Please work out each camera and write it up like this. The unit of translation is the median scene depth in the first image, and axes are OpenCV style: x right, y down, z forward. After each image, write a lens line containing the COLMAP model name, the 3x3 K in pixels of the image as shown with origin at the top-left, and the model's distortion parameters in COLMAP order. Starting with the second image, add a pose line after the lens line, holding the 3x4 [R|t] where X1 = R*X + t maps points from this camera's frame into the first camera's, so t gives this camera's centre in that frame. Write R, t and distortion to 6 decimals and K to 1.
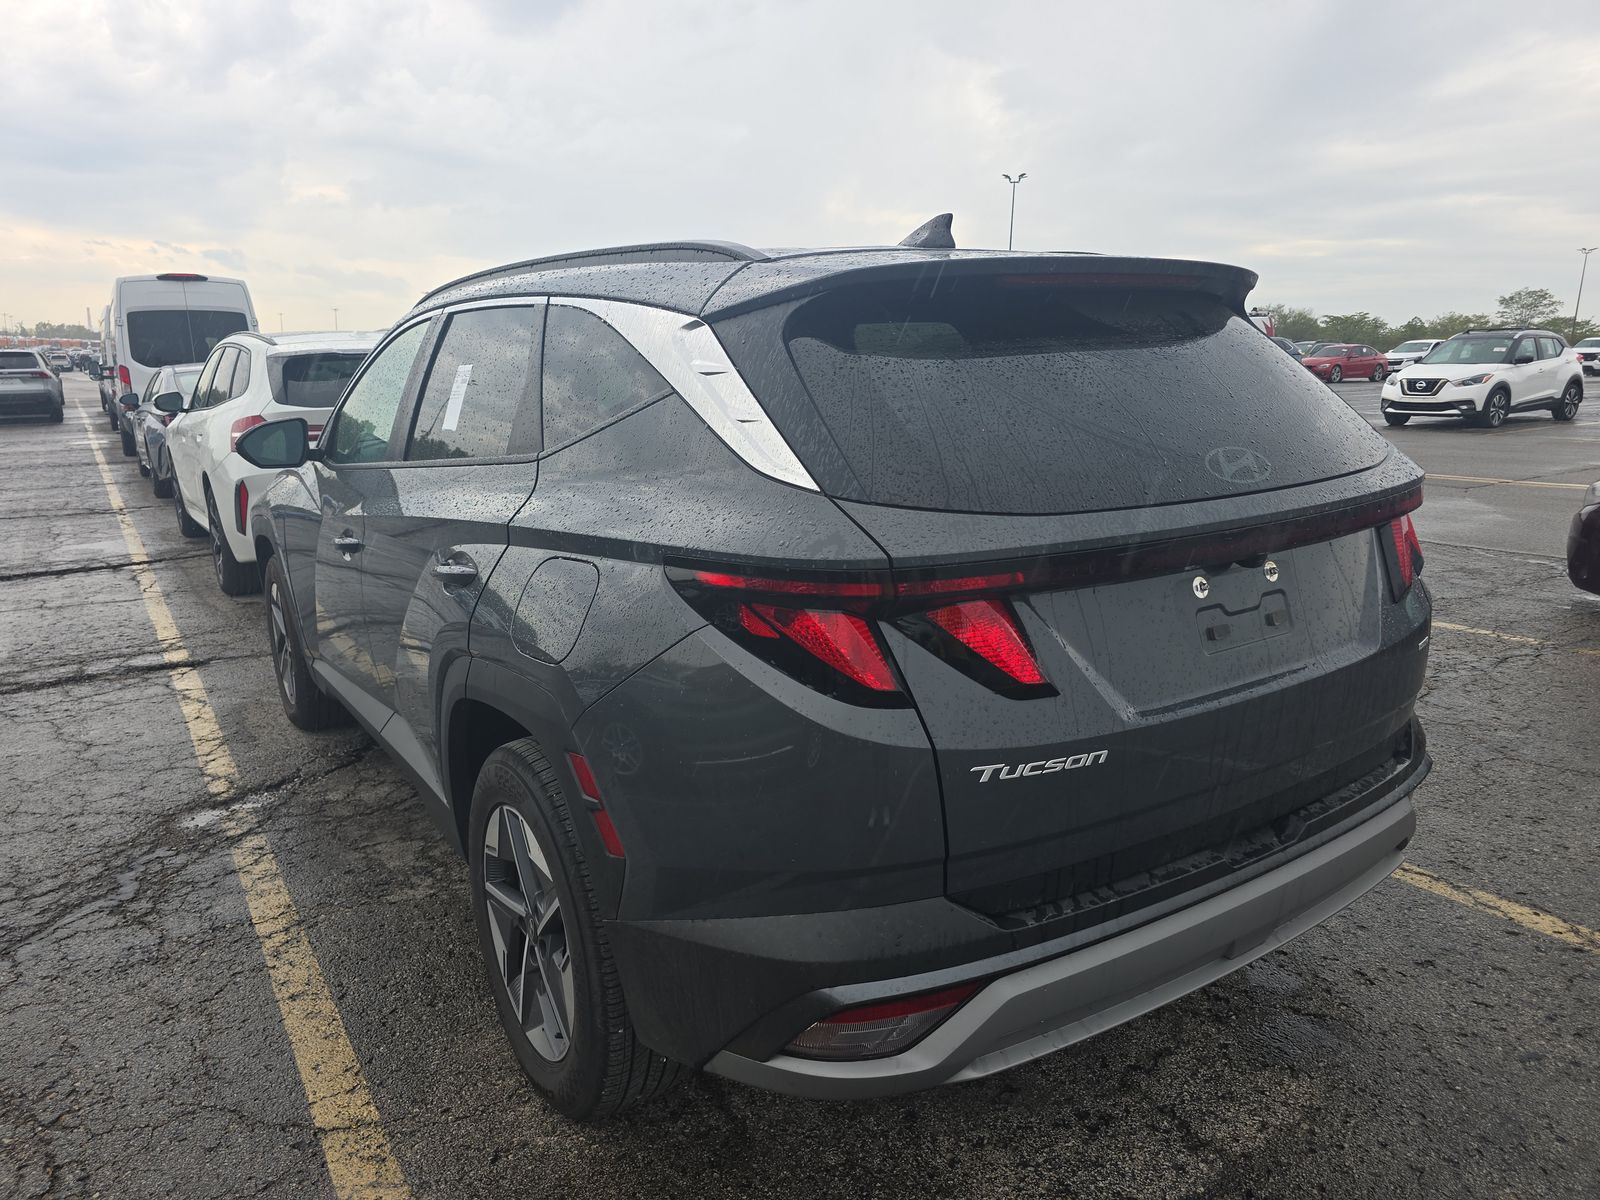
lens RADIAL K [[1080.7, 0, 800.0], [0, 1080.7, 600.0], [0, 0, 1]] dist [0.047511, -0.046693]
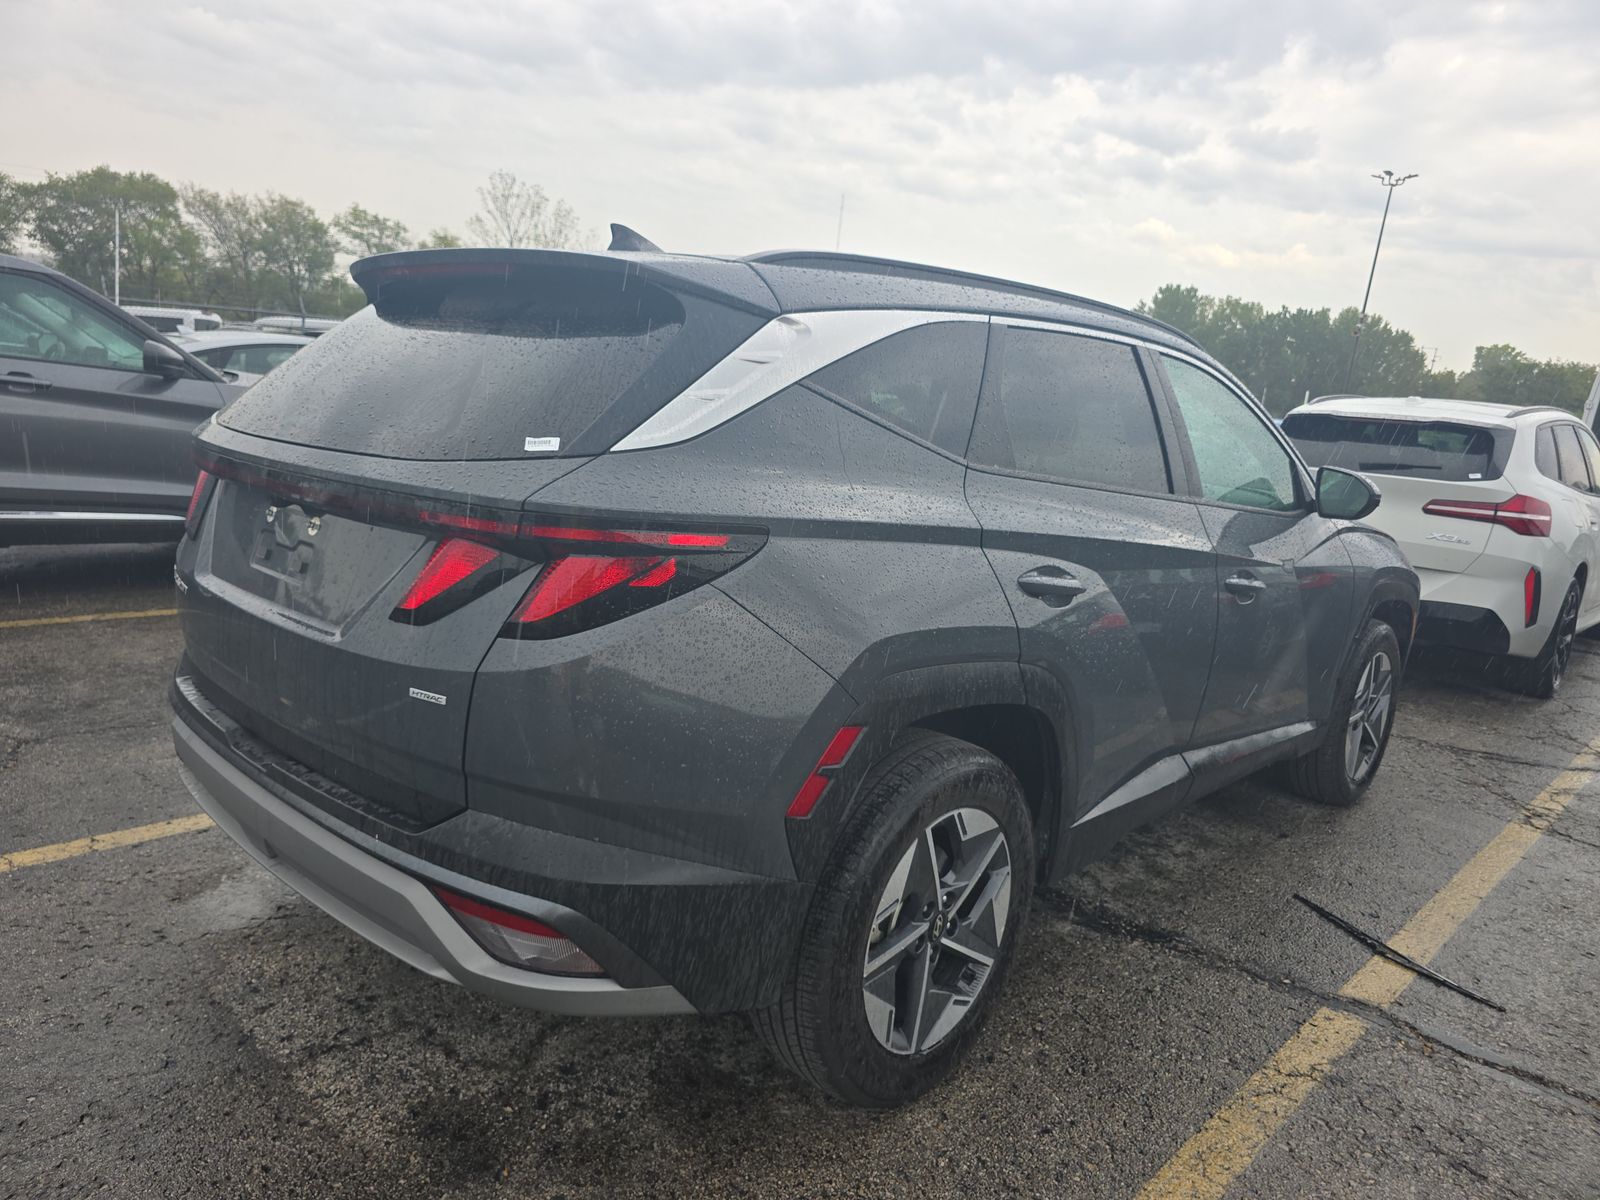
lens RADIAL K [[1109.8, 0, 800.0], [0, 1109.8, 600.0], [0, 0, 1]] dist [0.054465, -0.052390]
pose [[0.199650, 0.214123, -0.956186, 1.477253], [-0.296419, 0.943309, 0.149348, -0.244851], [0.933957, 0.253614, 0.251801, 1.088254]]
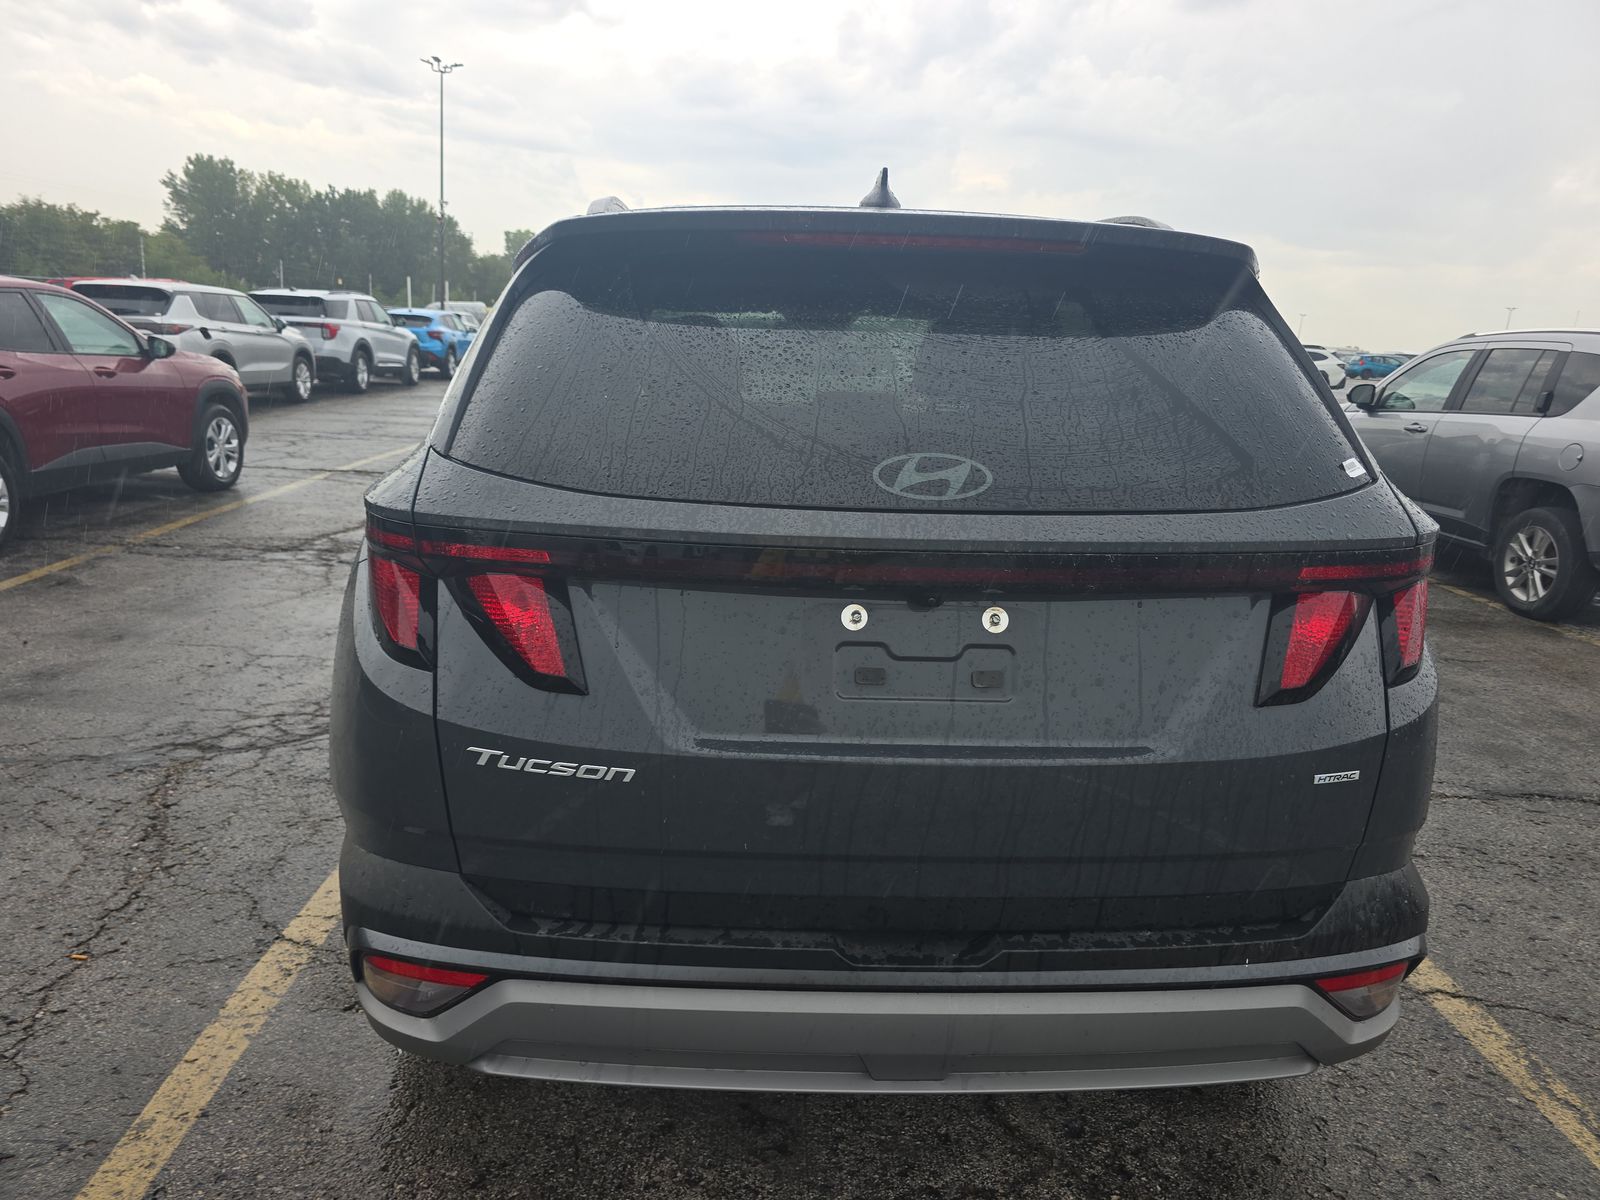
lens RADIAL K [[1094.6, 0, 832.8], [0, 1094.6, 603.5], [0, 0, 1]] dist [0.032572, -0.034867]
pose [[0.851223, 0.176128, -0.494367, 0.659036], [-0.170381, 0.983722, 0.057102, -0.057115], [0.496377, 0.035625, 0.867376, 0.241222]]
